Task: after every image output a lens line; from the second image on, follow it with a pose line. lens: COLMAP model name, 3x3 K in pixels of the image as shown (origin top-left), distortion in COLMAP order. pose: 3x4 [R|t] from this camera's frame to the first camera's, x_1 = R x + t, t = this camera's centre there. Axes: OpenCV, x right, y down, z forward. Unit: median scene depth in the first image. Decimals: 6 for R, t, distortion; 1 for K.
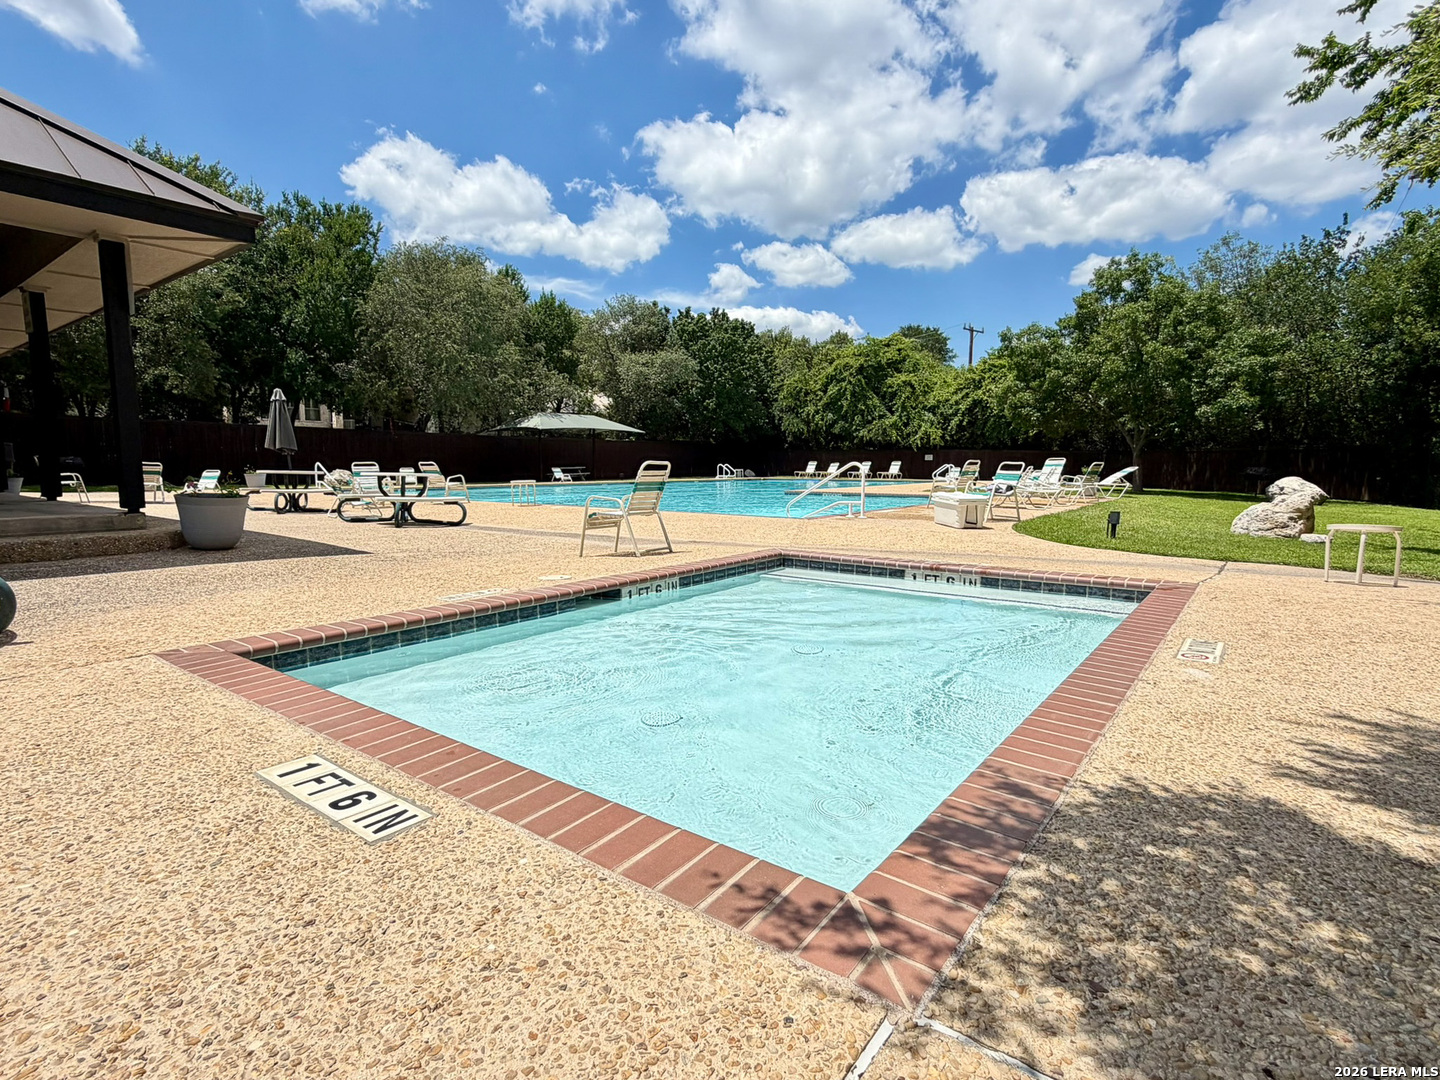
lens RADIAL K [[702.9, 0, 721.8], [0, 702.9, 541.1], [0, 0, 1]] dist [0.004027, 0.000067]
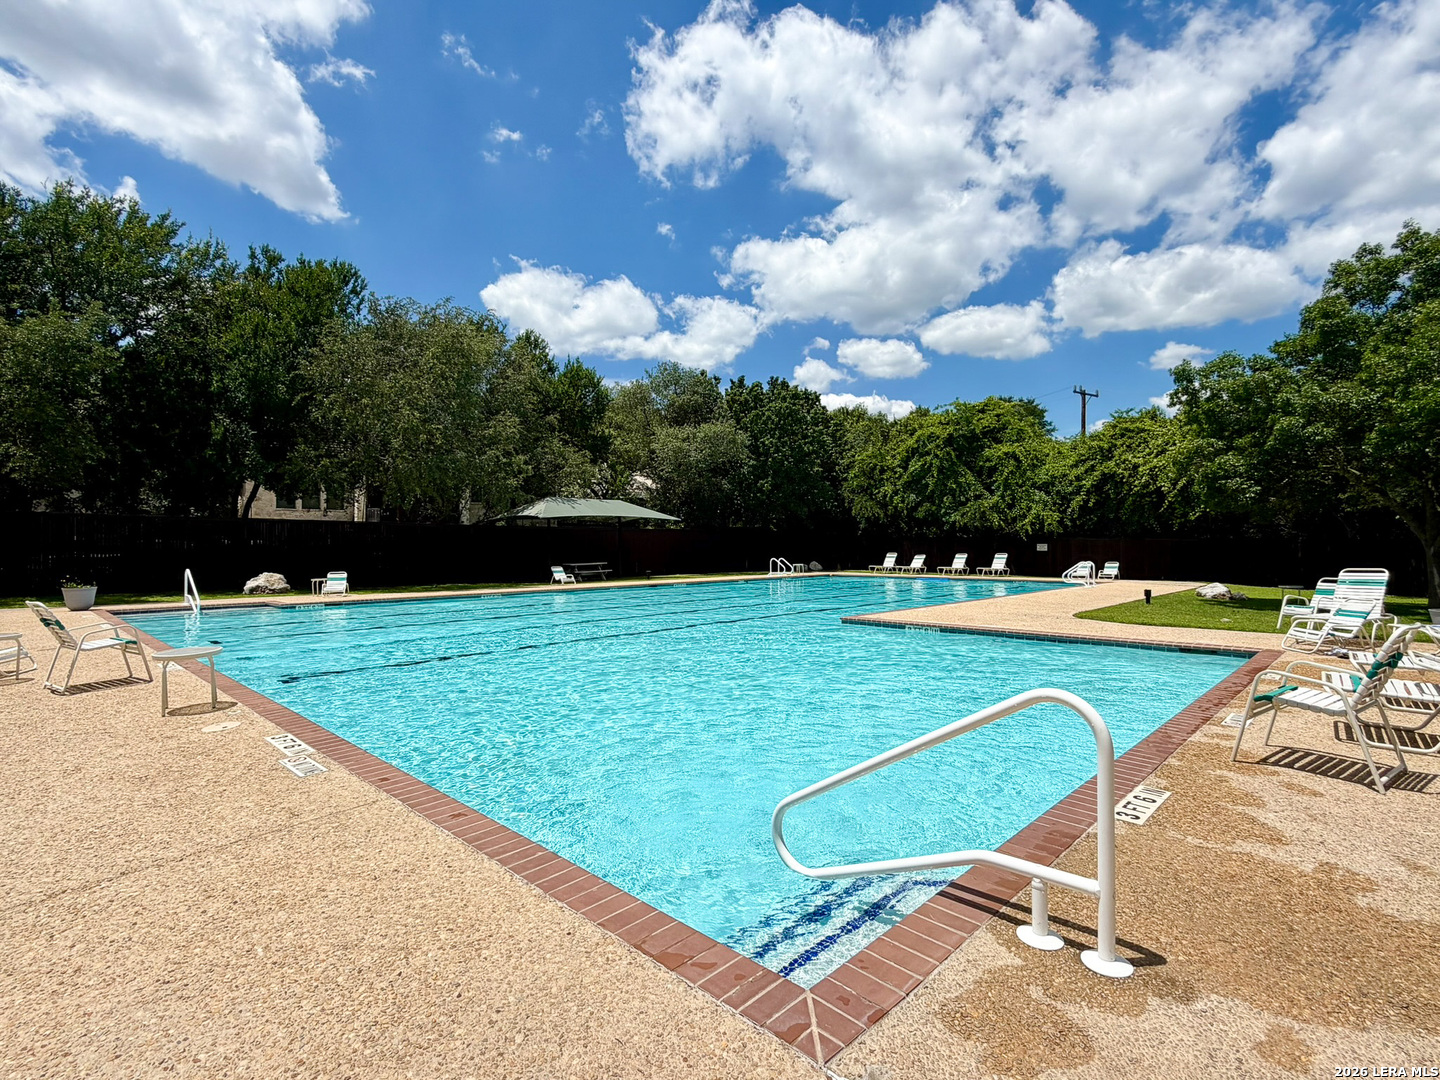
lens RADIAL K [[702.9, 0, 728.4], [0, 702.9, 541.9], [0, 0, 1]] dist [0.004027, 0.000067]
pose [[0.994586, -0.006450, -0.103713, 0.026974], [-0.005660, 0.993227, -0.116051, -0.031676], [0.103759, 0.116010, 0.987814, 0.184885]]
